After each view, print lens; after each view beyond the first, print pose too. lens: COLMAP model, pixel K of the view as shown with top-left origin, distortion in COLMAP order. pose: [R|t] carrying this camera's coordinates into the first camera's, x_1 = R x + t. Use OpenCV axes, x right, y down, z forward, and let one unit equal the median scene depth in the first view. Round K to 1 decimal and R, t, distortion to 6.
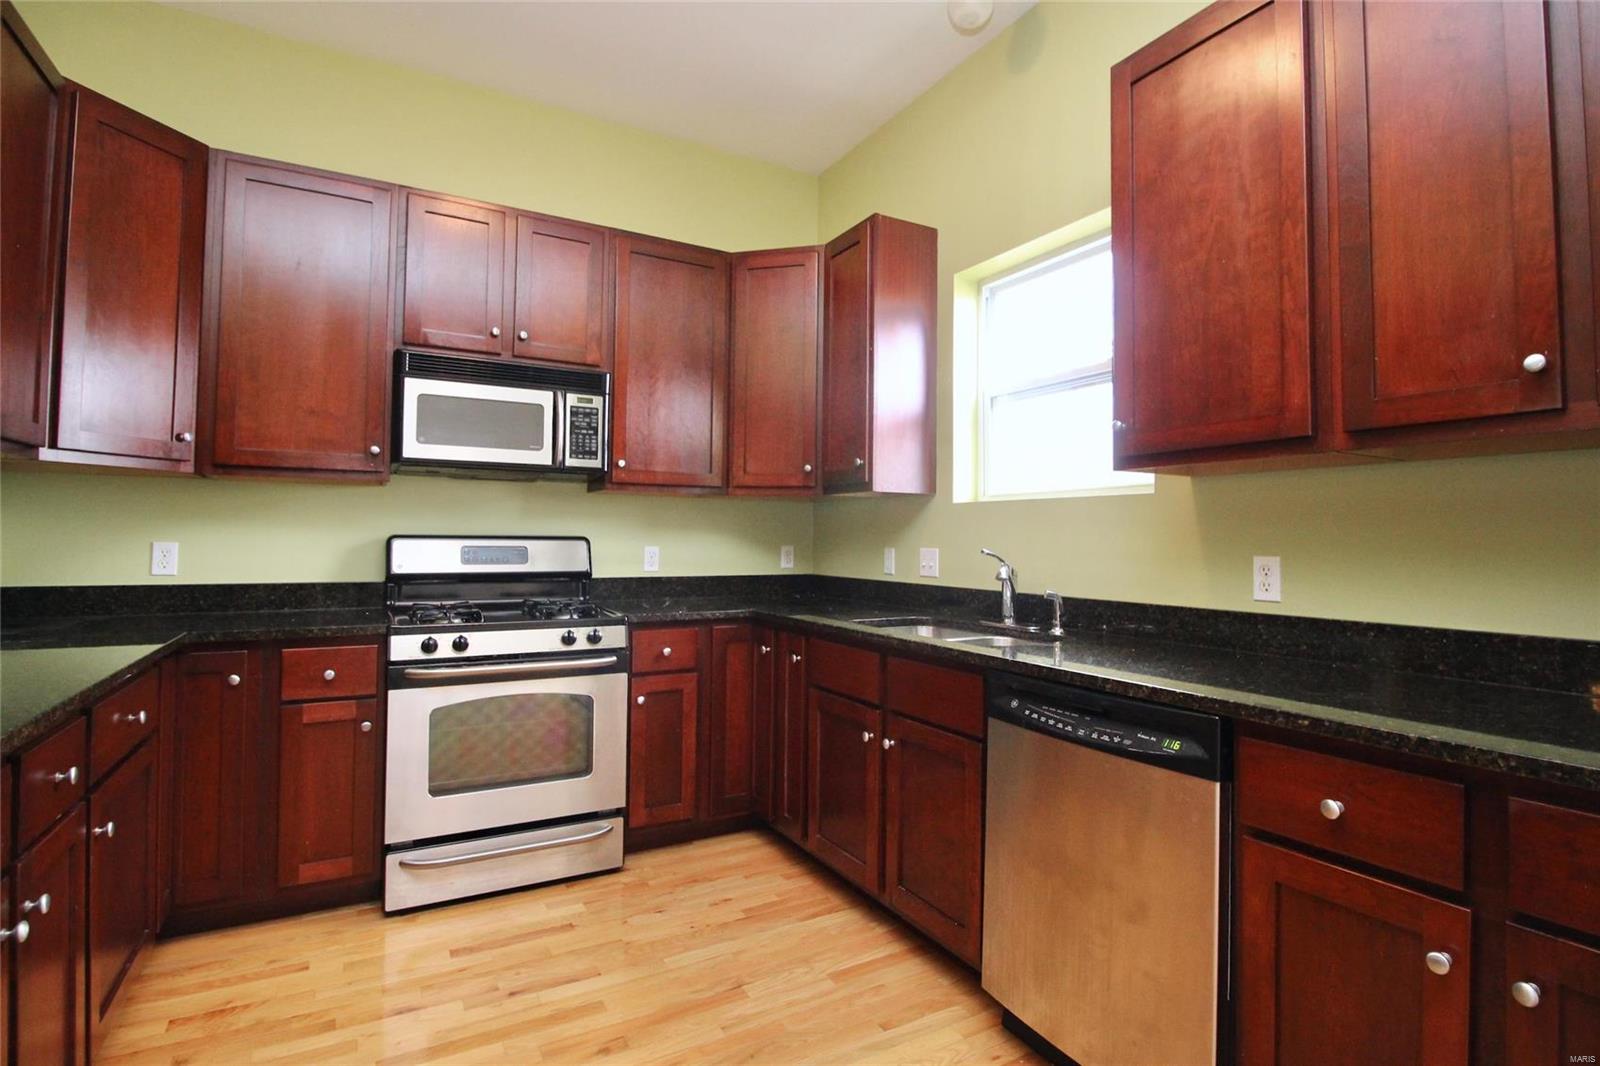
lens RADIAL K [[787.4, 0, 807.9], [0, 787.4, 517.5], [0, 0, 1]] dist [0.001957, -0.015223]
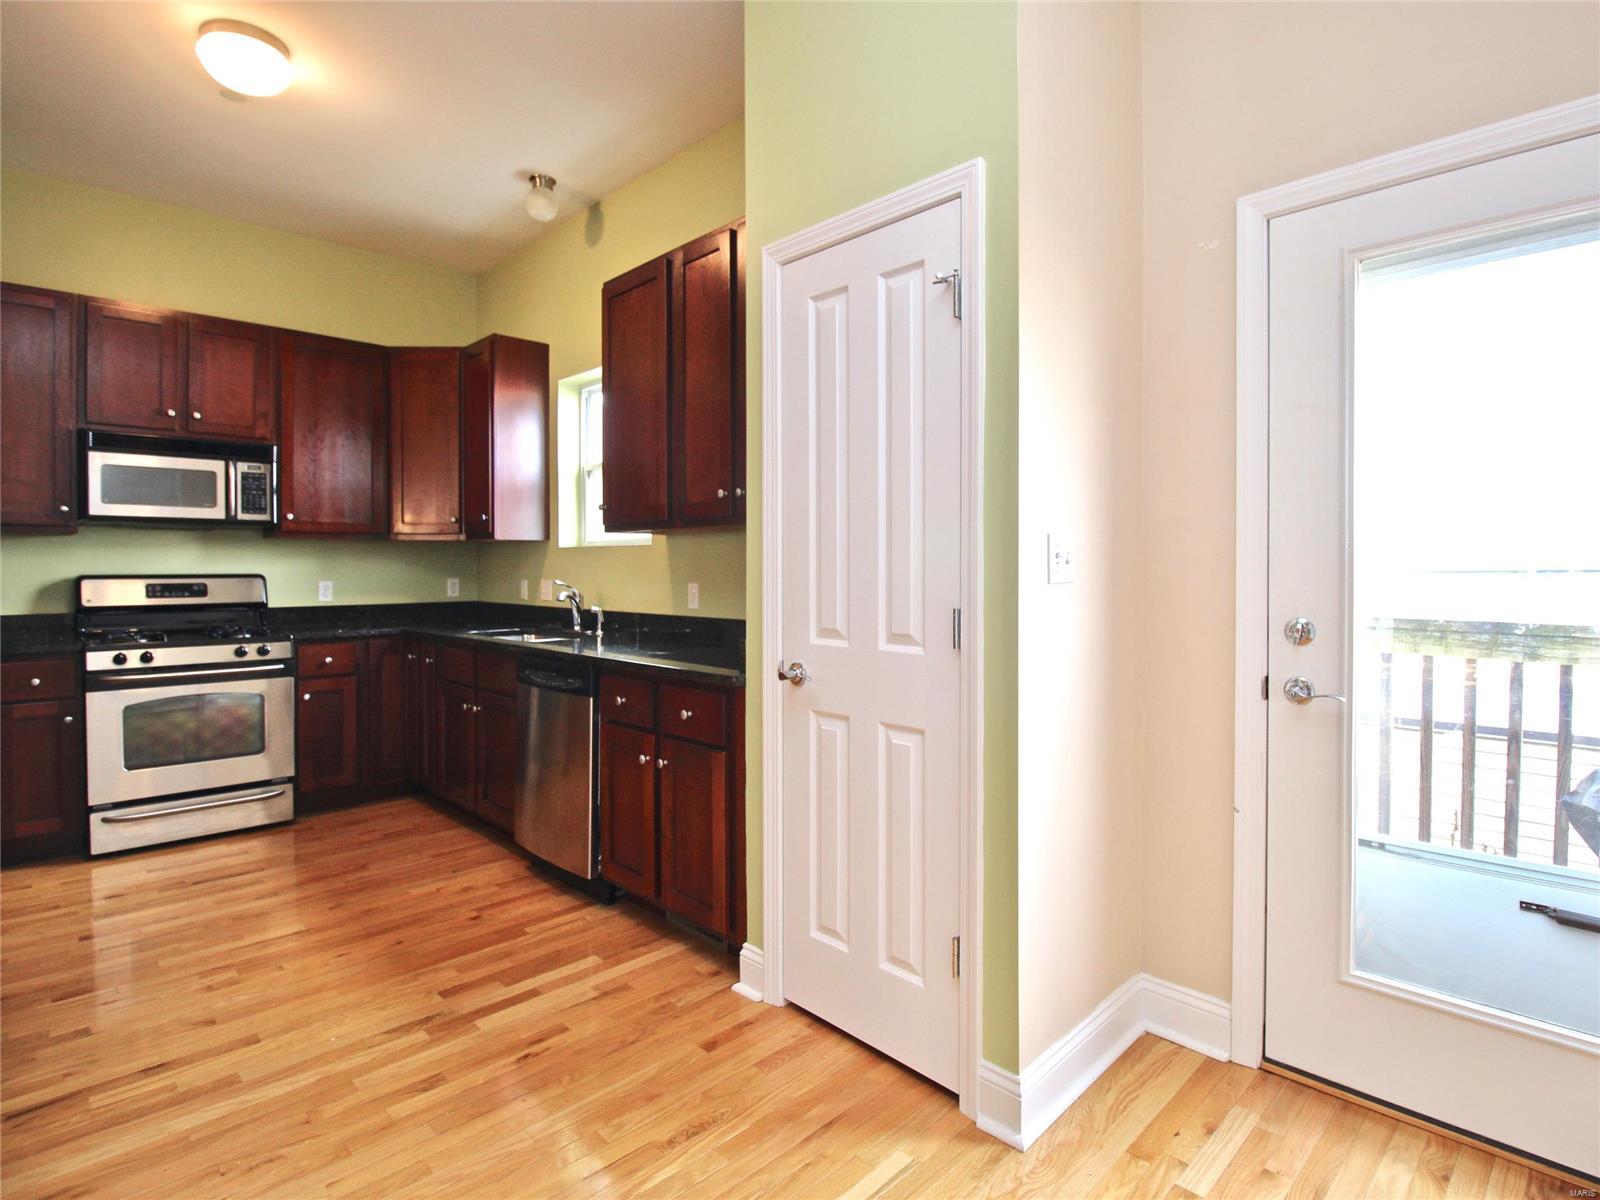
lens RADIAL K [[831.9, 0, 831.1], [0, 831.9, 579.4], [0, 0, 1]] dist [0.000769, -0.015279]
pose [[0.962758, -0.013795, 0.270012, 0.276965], [0.001898, 0.999018, 0.044272, -0.028946], [-0.270358, -0.042111, 0.961839, -0.606375]]
